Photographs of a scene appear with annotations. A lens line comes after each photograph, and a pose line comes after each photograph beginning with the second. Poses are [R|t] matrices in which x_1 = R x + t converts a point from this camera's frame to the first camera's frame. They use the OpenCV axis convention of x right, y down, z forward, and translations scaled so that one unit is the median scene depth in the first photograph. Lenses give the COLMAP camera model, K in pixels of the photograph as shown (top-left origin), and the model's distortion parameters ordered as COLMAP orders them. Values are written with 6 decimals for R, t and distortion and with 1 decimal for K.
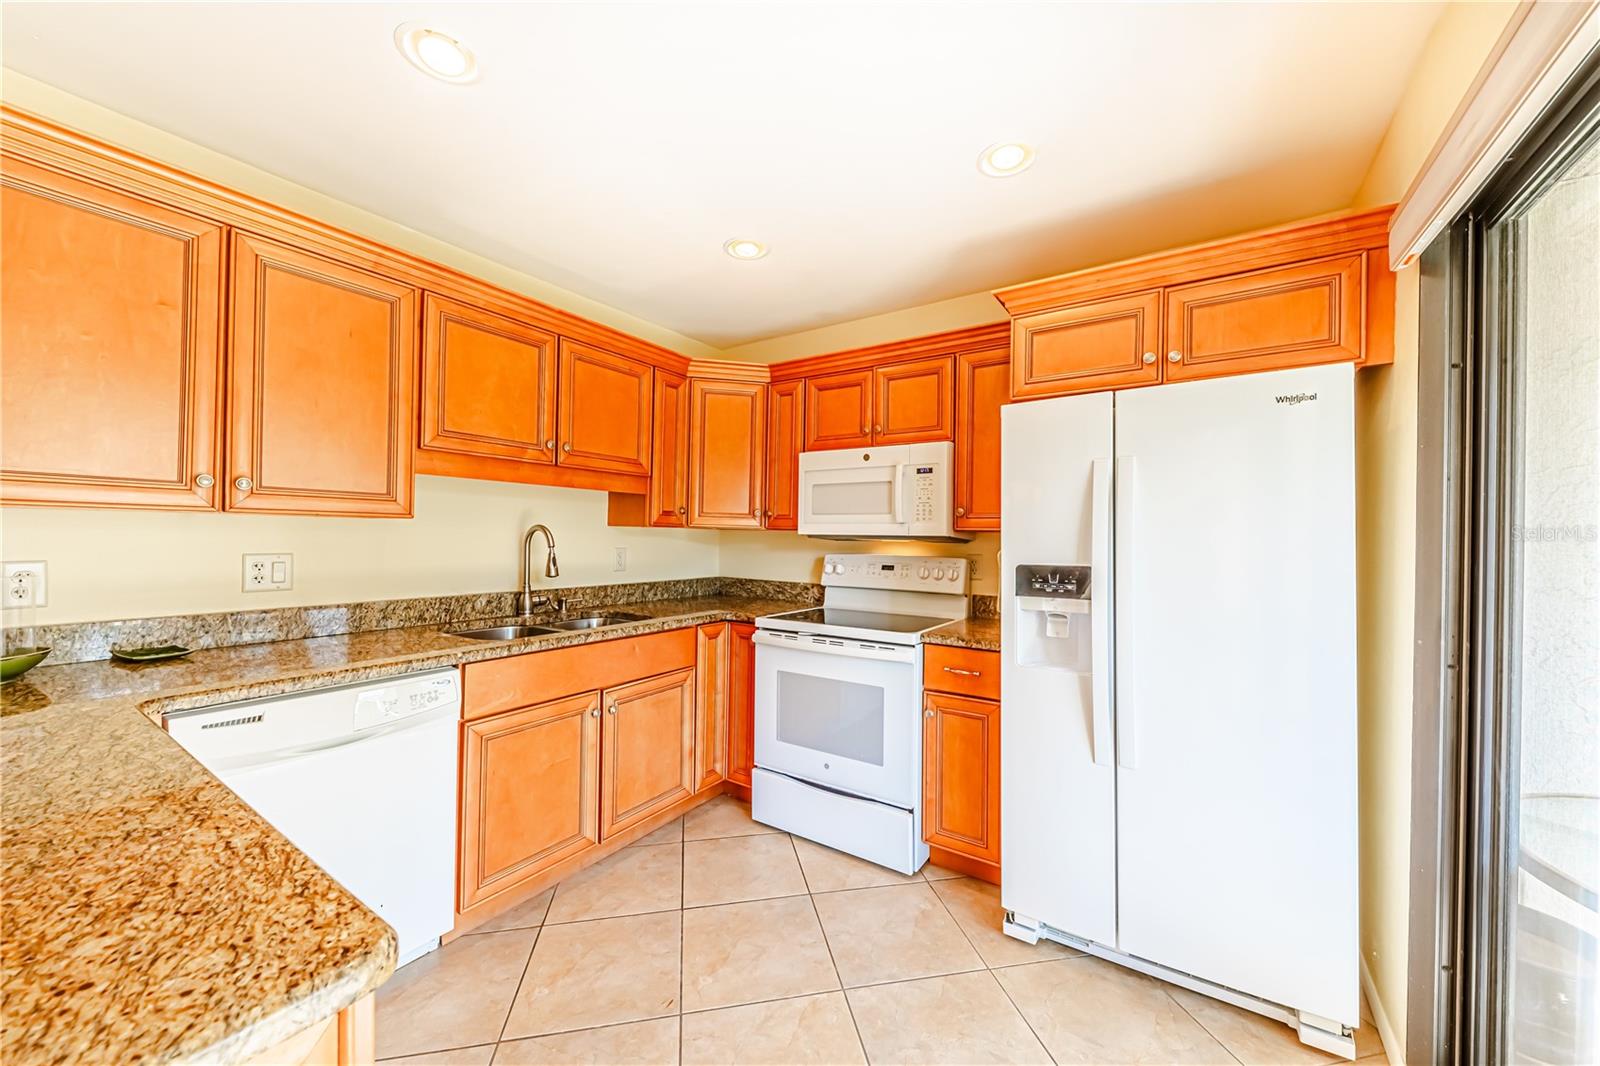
lens RADIAL K [[584.6, 0, 805.6], [0, 584.6, 533.2], [0, 0, 1]] dist [0.000700, -0.000225]
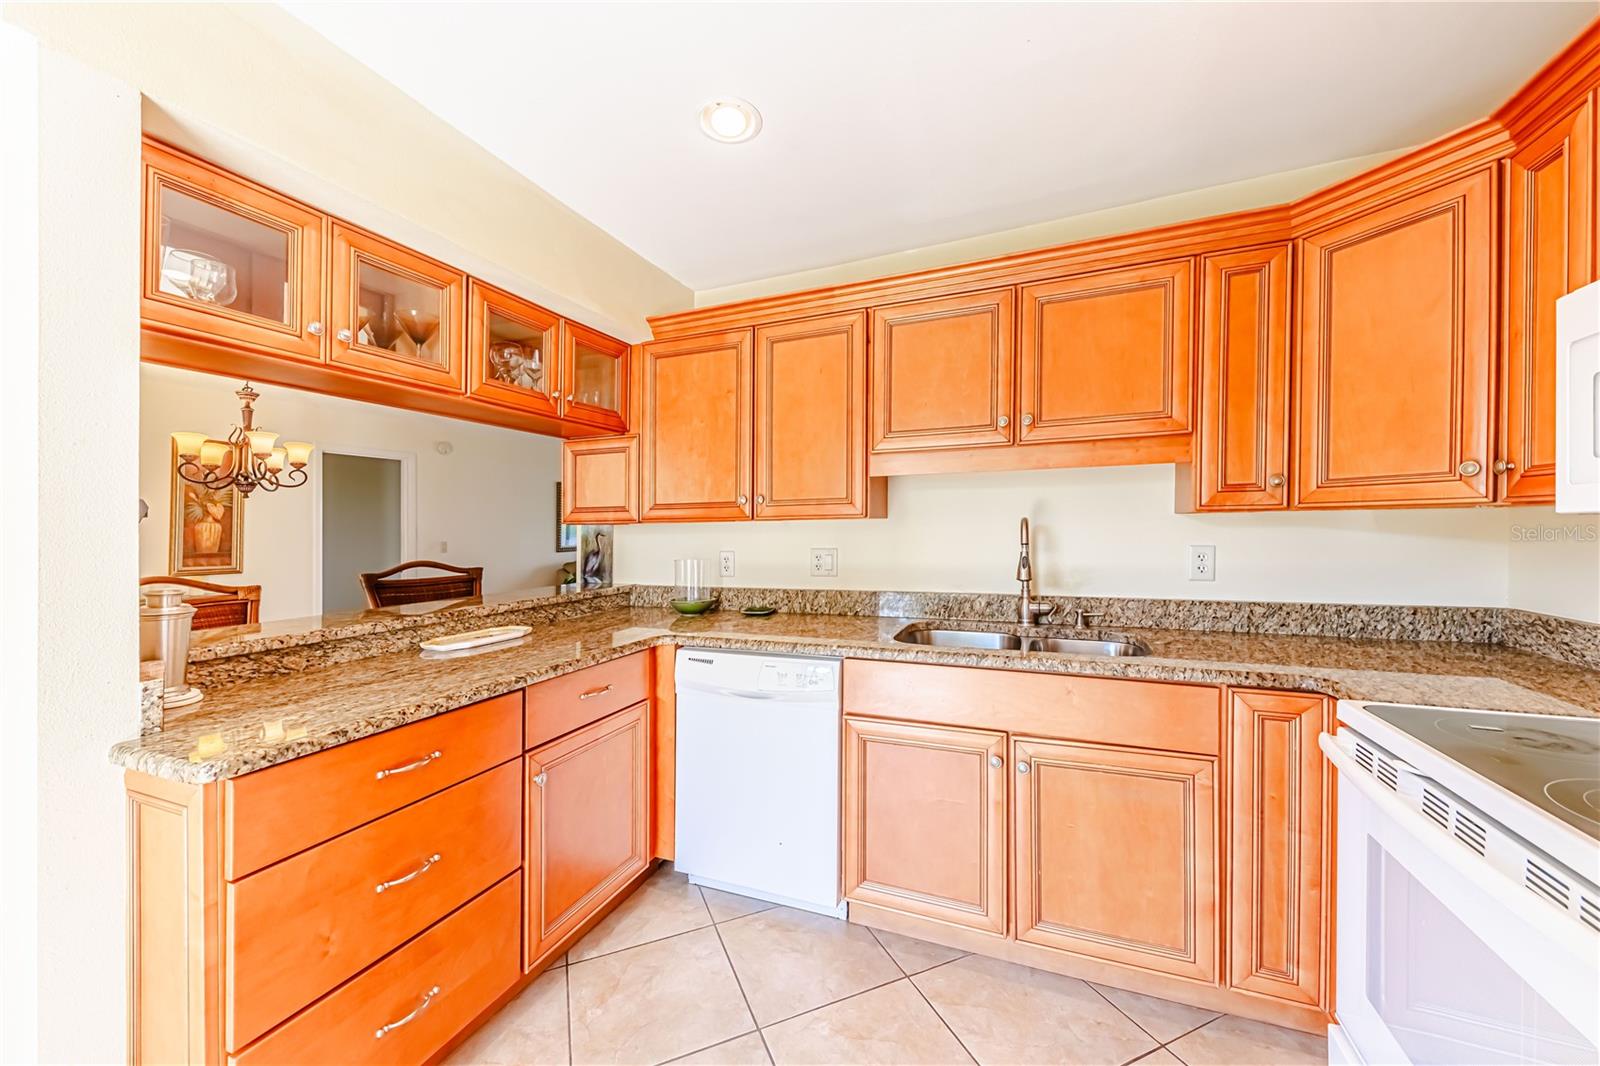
lens RADIAL K [[584.6, 0, 805.6], [0, 584.6, 533.2], [0, 0, 1]] dist [0.000700, -0.000225]
pose [[0.212322, -0.013594, -0.977105, 0.282131], [0.018638, 0.999778, -0.009859, 0.010274], [0.977022, -0.016118, 0.212528, 0.499689]]
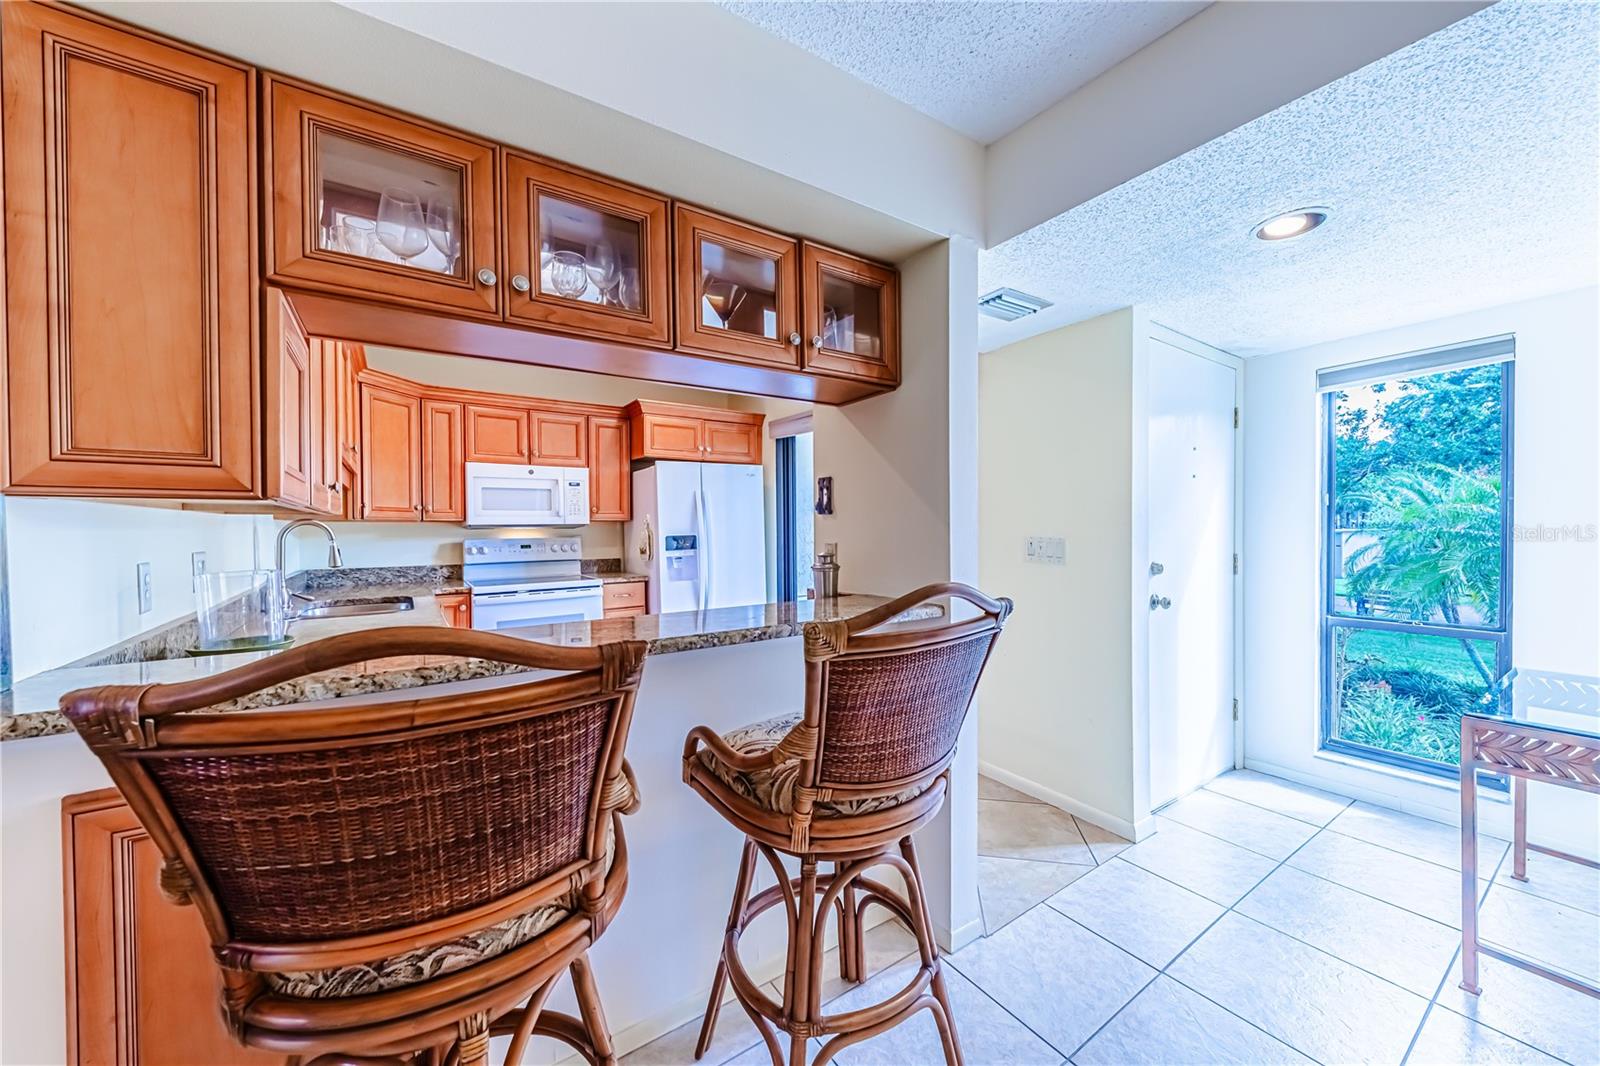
lens RADIAL K [[584.6, 0, 805.6], [0, 584.6, 533.2], [0, 0, 1]] dist [0.000700, -0.000225]
pose [[0.376667, -0.026208, 0.925978, -1.017413], [0.010016, 0.999656, 0.024219, -0.003172], [-0.926295, 0.000152, 0.376800, -0.207500]]
